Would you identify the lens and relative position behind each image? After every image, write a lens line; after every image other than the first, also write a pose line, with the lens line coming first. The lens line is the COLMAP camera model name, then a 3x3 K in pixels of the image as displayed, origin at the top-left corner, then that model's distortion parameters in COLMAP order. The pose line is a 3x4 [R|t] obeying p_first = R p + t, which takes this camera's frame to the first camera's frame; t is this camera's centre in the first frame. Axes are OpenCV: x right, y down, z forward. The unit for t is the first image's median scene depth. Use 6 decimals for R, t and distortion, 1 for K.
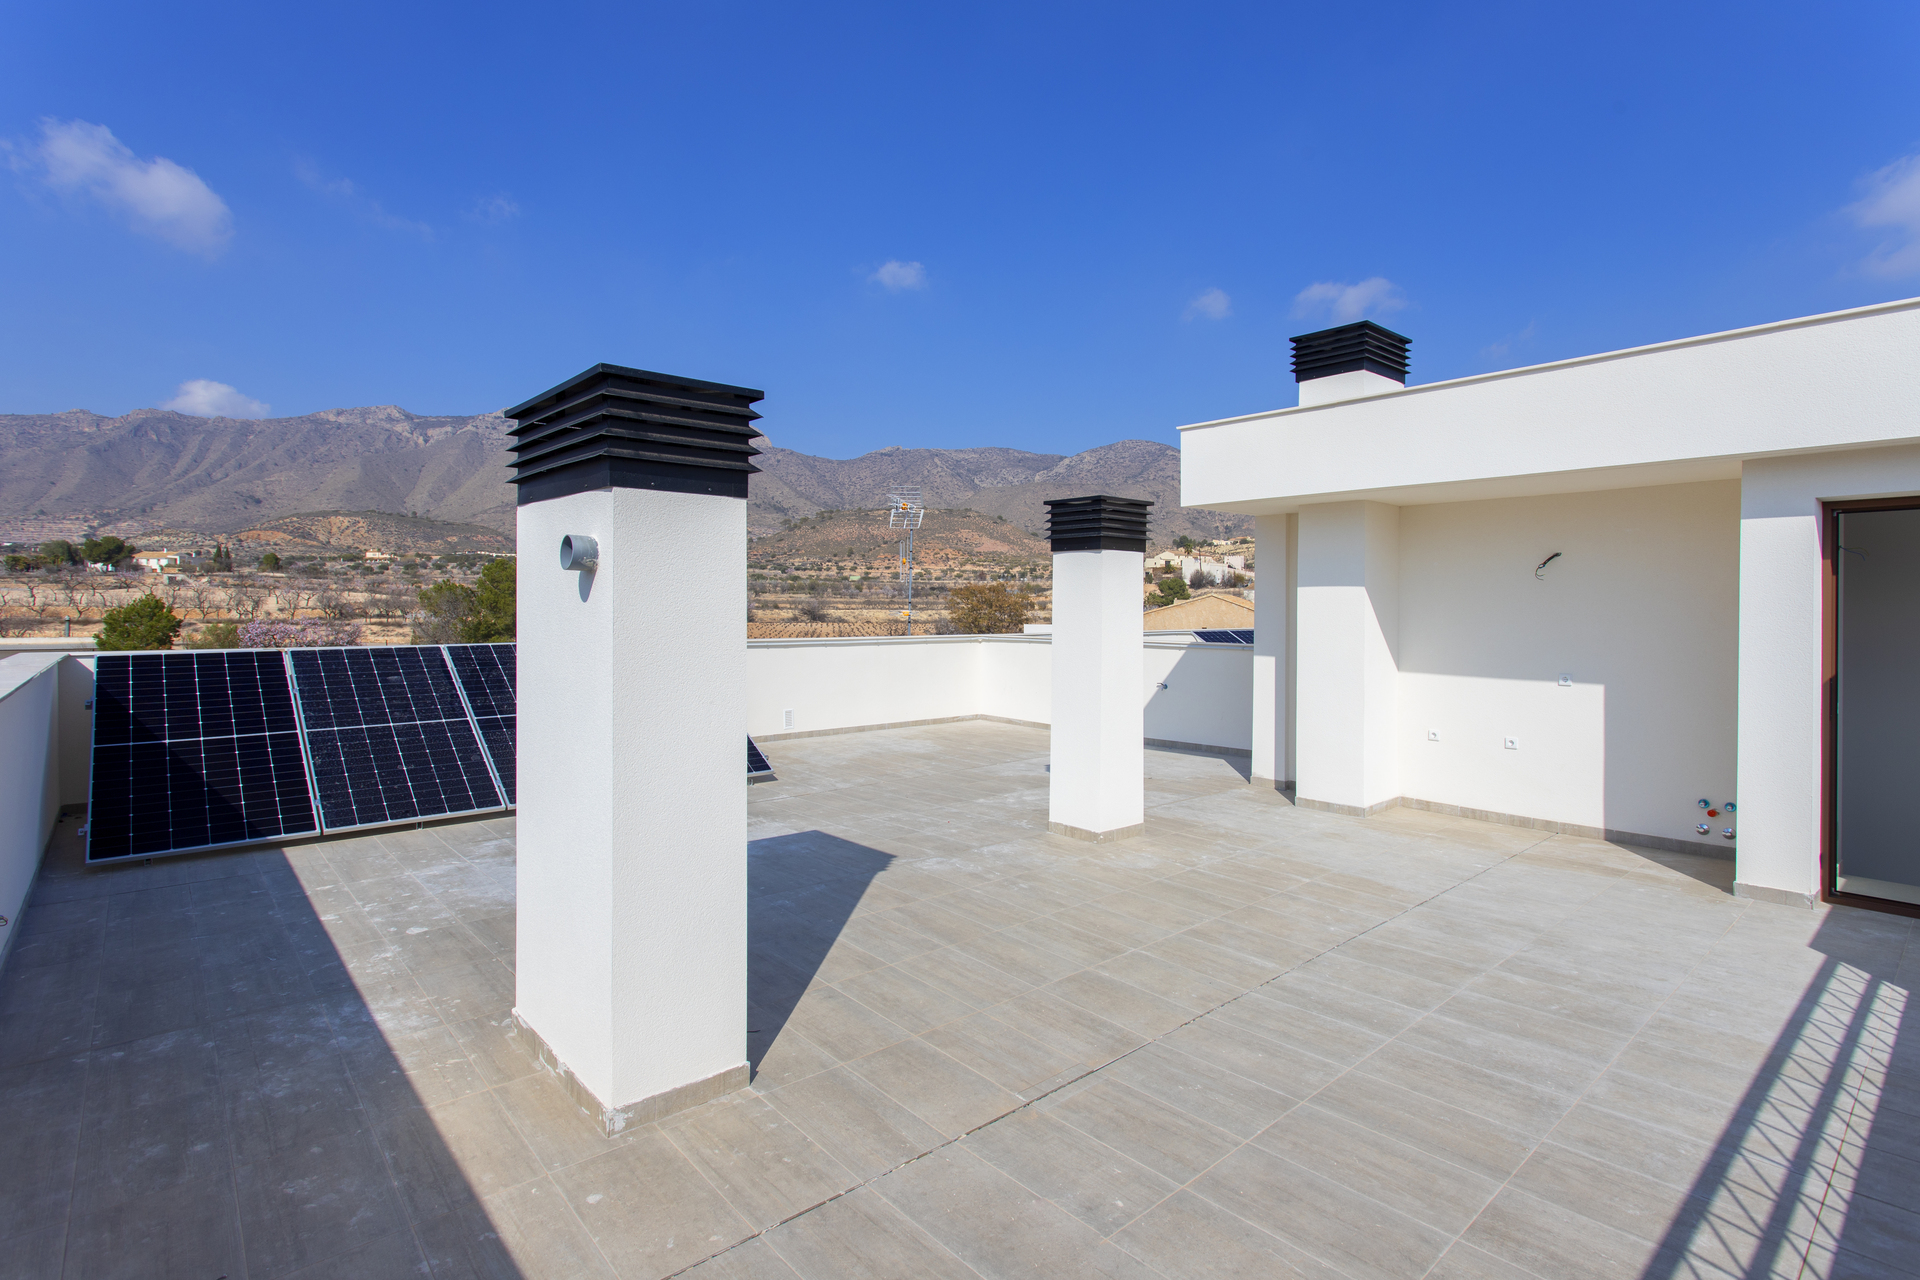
lens RADIAL K [[922.7, 0, 958.7], [0, 922.7, 596.5], [0, 0, 1]] dist [0.003103, -0.001492]
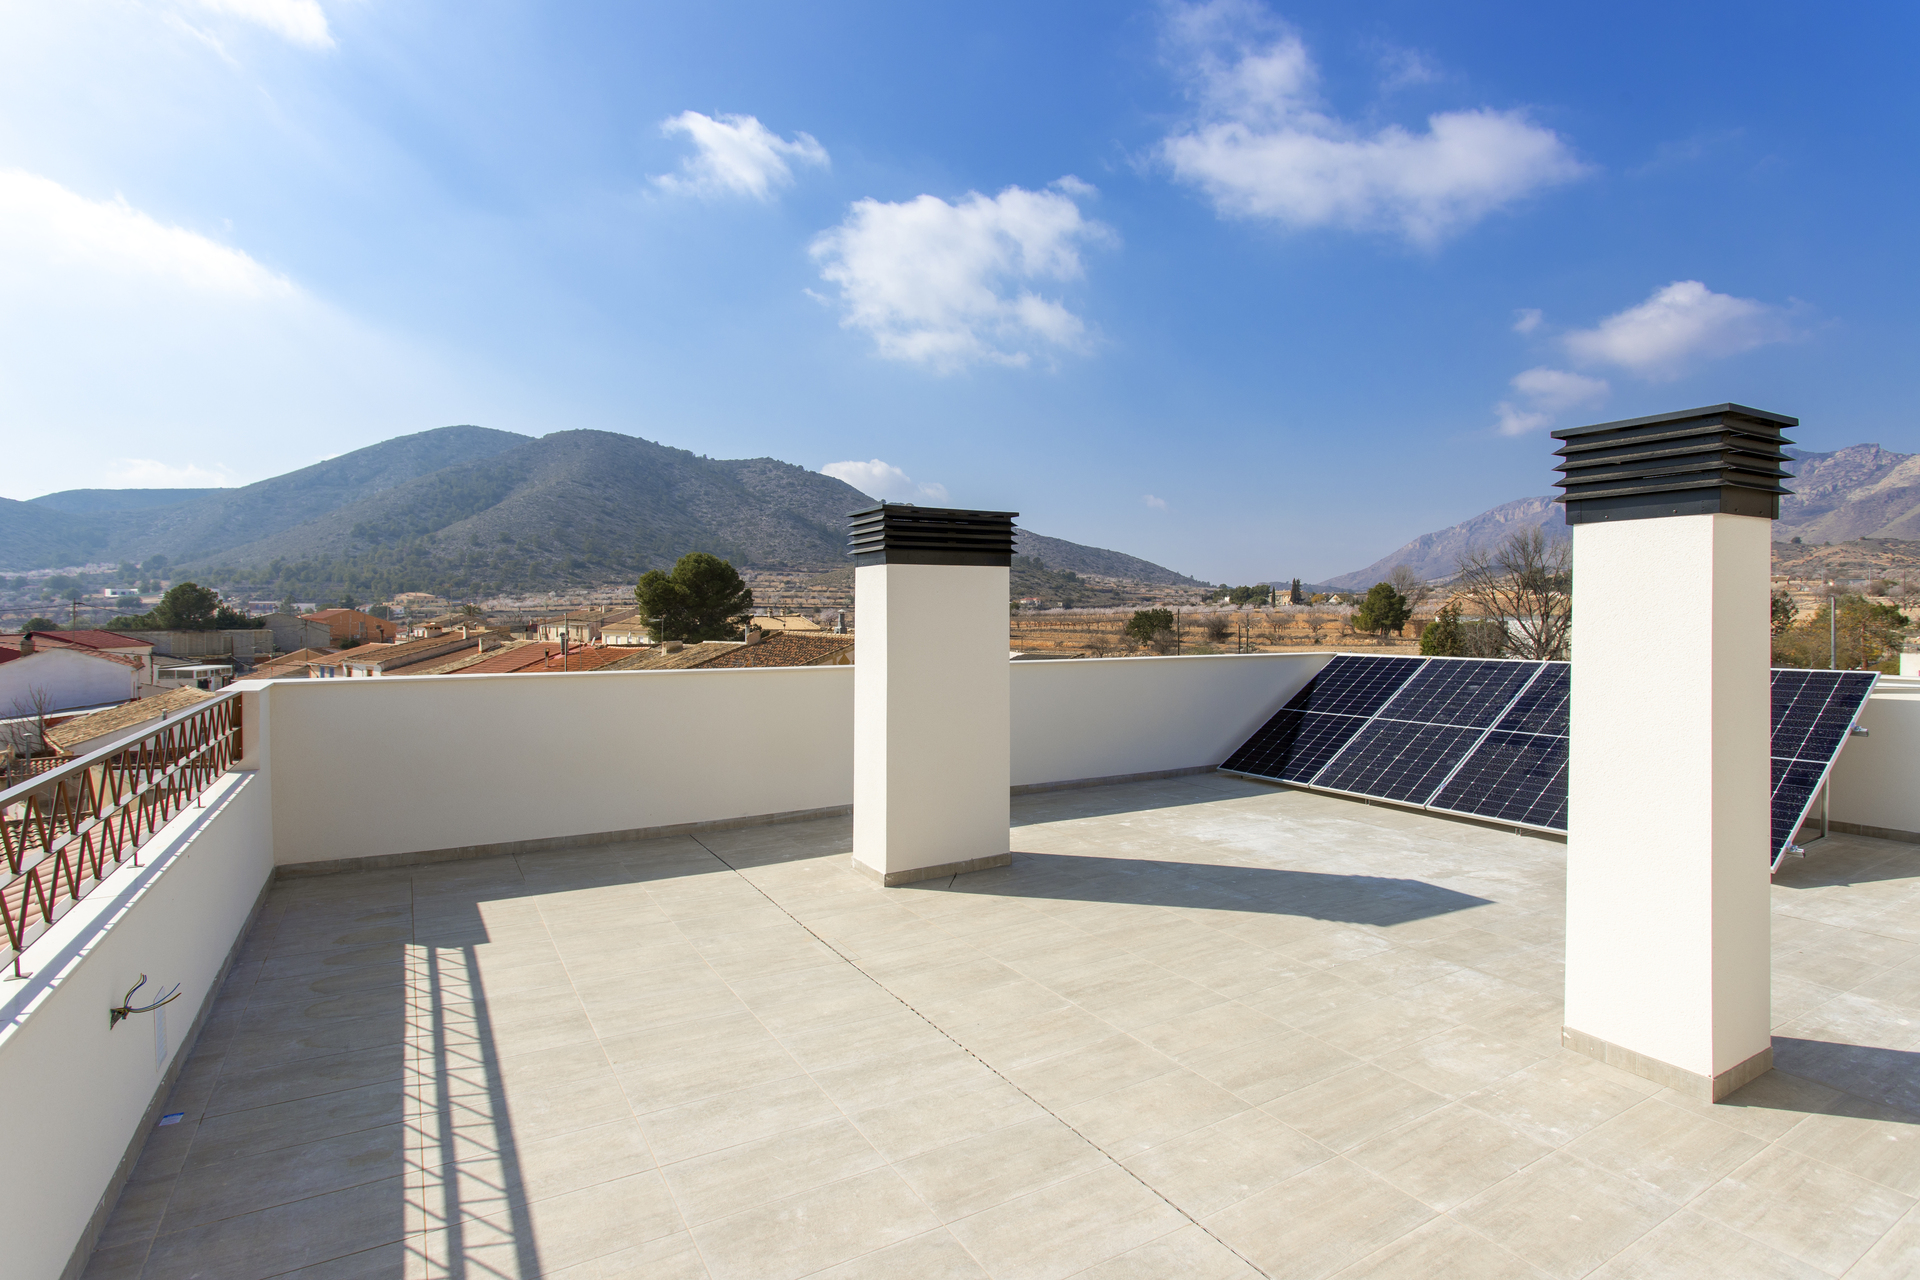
lens RADIAL K [[975.4, 0, 954.5], [0, 975.4, 689.5], [0, 0, 1]] dist [0.000509, -0.000135]
pose [[-0.203615, 0.068117, -0.976678, 1.333155], [0.009458, 0.997667, 0.067609, 0.021726], [0.979005, 0.004529, -0.203785, 1.298369]]
